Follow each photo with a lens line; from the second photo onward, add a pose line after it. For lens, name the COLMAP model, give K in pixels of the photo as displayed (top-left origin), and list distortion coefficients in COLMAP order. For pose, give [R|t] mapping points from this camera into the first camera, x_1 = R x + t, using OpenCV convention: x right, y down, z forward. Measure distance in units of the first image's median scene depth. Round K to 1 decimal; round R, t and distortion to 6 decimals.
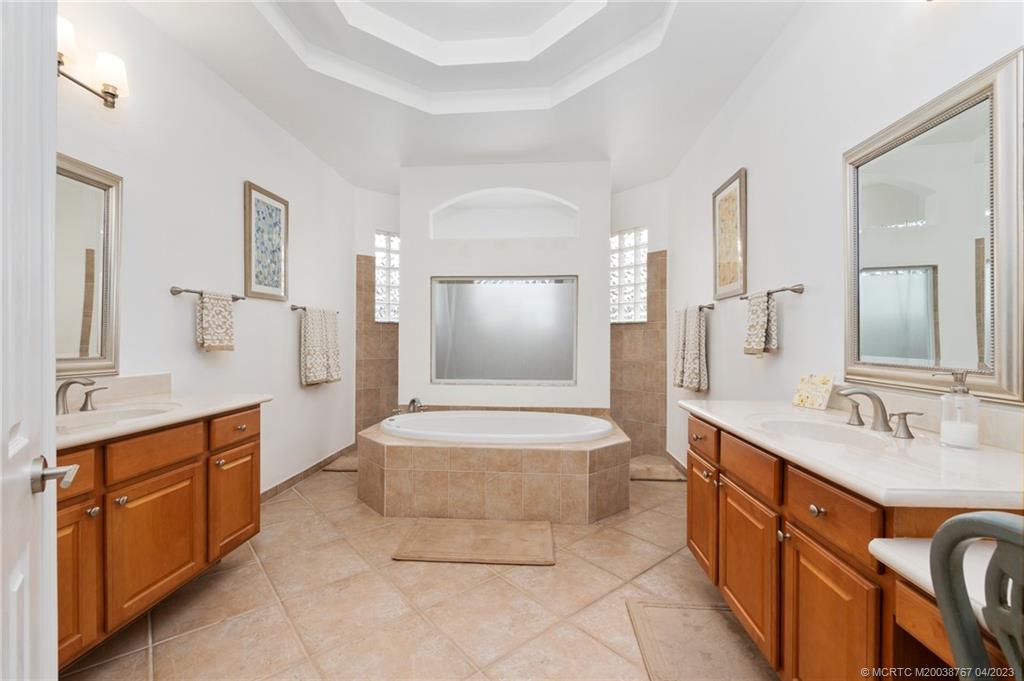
lens RADIAL K [[446.0, 0, 510.1], [0, 446.0, 341.0], [0, 0, 1]] dist [-0.005673, 0.000086]
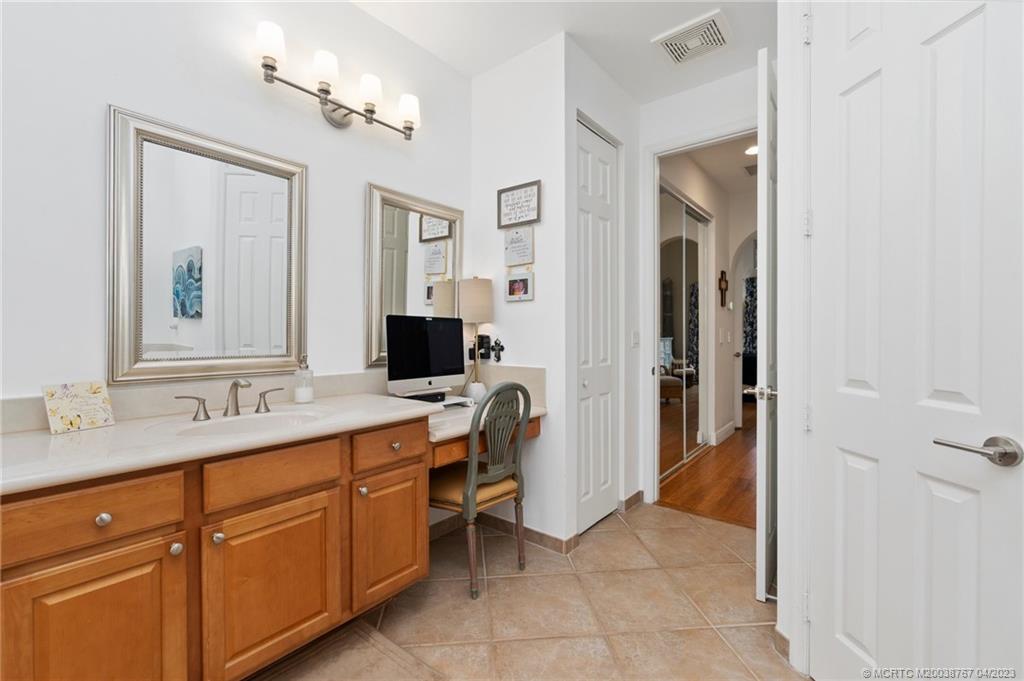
lens RADIAL K [[446.0, 0, 518.4], [0, 446.0, 336.7], [0, 0, 1]] dist [-0.005673, 0.000086]
pose [[0.824409, -0.005775, -0.565964, 0.021175], [0.008578, 0.999961, 0.002291, -0.000869], [0.565929, -0.006744, 0.824427, 0.356389]]
